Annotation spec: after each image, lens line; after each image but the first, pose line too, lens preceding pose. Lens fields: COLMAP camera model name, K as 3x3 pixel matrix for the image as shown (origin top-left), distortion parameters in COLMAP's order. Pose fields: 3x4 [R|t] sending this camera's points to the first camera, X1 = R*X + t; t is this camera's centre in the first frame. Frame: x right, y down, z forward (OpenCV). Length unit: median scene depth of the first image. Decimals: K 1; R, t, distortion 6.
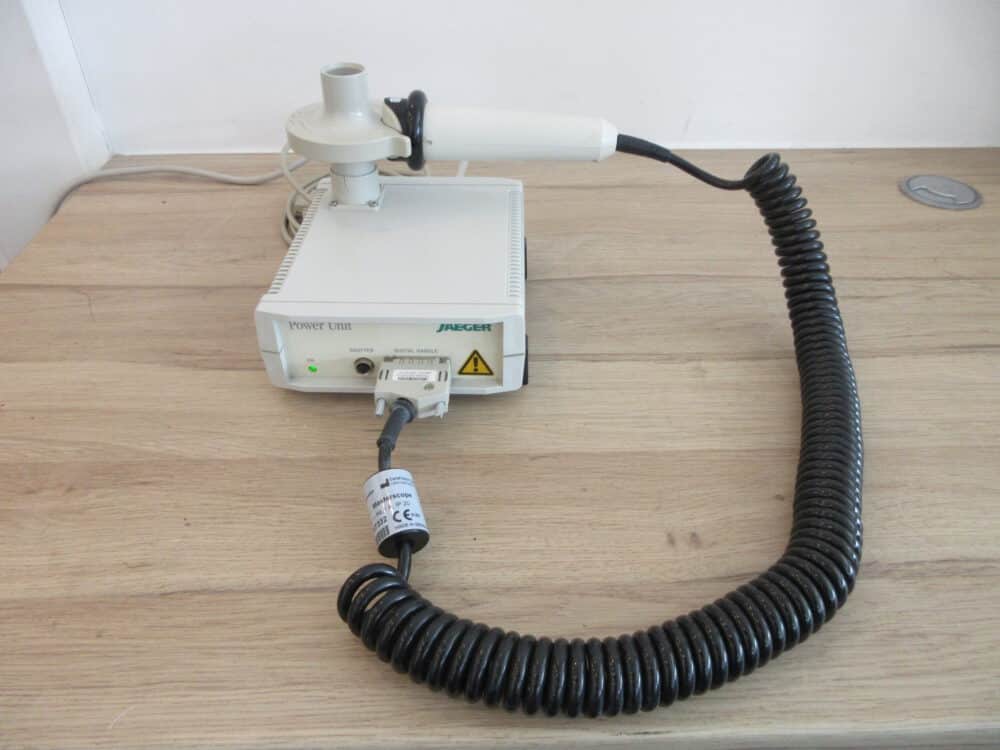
lens RADIAL K [[734.3, 0, 500.0], [0, 734.3, 375.0], [0, 0, 1]] dist [0.009125, 0.003090]
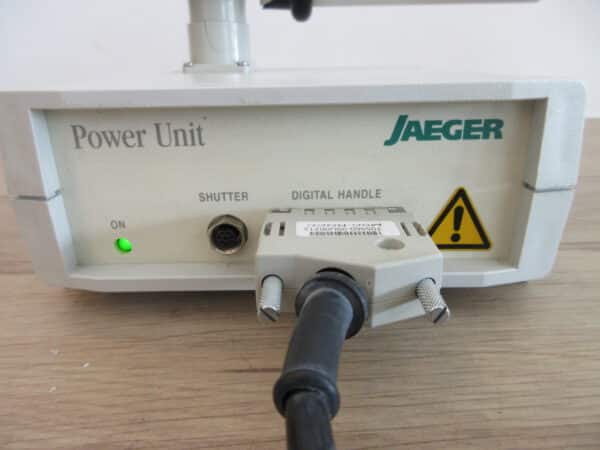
lens RADIAL K [[440.6, 0, 300.0], [0, 440.6, 225.0], [0, 0, 1]] dist [0.009125, 0.003090]
pose [[0.999594, -0.027580, -0.007107, -0.139360], [0.024130, 0.952660, -0.303079, 0.074365], [0.015129, 0.302784, 0.952939, 0.743530]]
